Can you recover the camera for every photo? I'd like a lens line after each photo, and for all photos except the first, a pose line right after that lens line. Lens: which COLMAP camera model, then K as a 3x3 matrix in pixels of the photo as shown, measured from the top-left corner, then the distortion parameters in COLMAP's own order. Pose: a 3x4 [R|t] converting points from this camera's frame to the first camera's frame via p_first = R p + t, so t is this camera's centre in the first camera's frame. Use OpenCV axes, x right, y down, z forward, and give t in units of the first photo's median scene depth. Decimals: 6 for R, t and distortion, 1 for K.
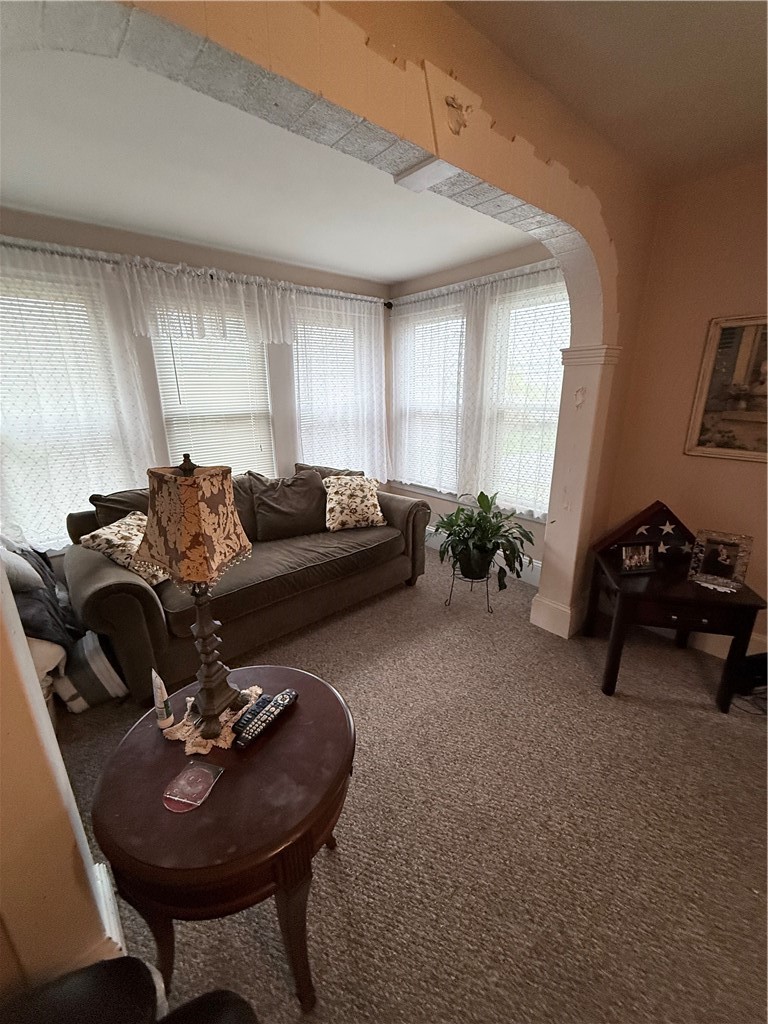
lens RADIAL K [[406.5, 0, 382.2], [0, 406.5, 510.5], [0, 0, 1]] dist [-0.000885, 0.000849]
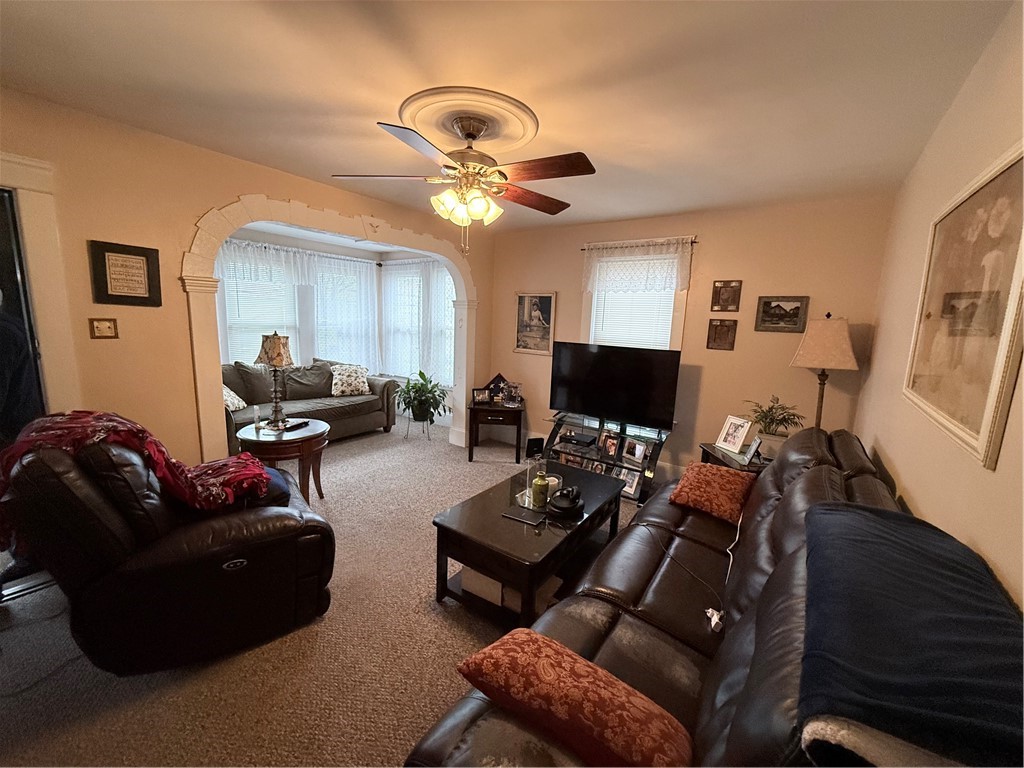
lens RADIAL K [[406.5, 0, 511.6], [0, 406.5, 384.6], [0, 0, 1]] dist [-0.000885, 0.000849]
pose [[0.971494, 0.008809, 0.236901, 0.179539], [0.021118, 0.992121, -0.123492, 0.221032], [-0.236122, 0.124975, 0.963653, -0.767045]]
